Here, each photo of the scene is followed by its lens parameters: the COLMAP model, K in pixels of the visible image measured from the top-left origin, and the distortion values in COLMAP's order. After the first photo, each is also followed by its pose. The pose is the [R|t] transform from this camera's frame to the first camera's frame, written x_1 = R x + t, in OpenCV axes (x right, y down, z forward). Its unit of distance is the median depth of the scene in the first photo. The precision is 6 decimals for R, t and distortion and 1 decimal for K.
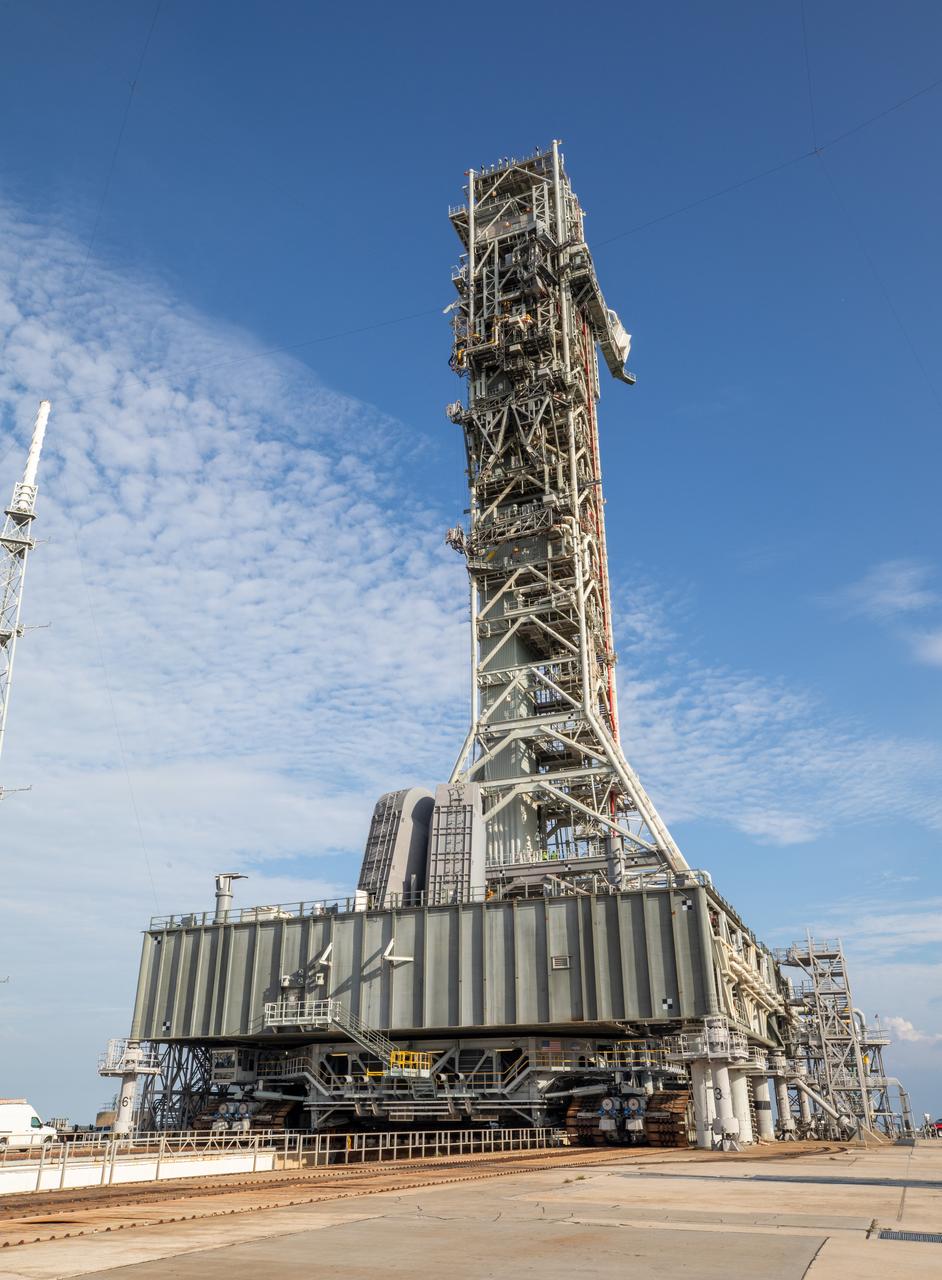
lens RADIAL K [[1010.9, 0, 475.2], [0, 1010.9, 649.8], [0, 0, 1]] dist [0.009837, 0.002102]
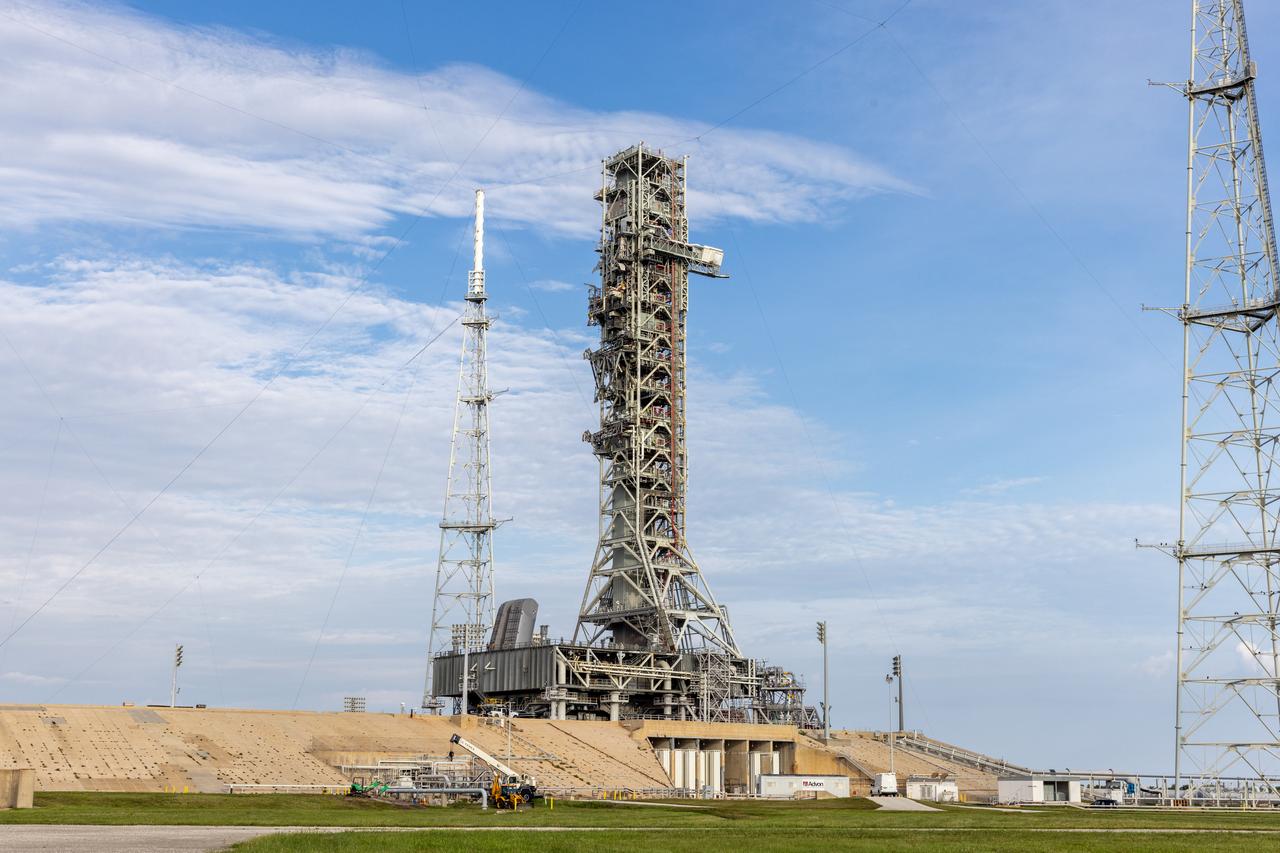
lens RADIAL K [[1735.5, 0, 640.2], [0, 1735.5, 469.2], [0, 0, 1]] dist [-0.014241, -0.011233]
pose [[0.867400, -0.080890, -0.490992, 2.738281], [0.200086, 0.960116, 0.195301, -1.108328], [0.455612, -0.267645, 0.848990, -2.820226]]
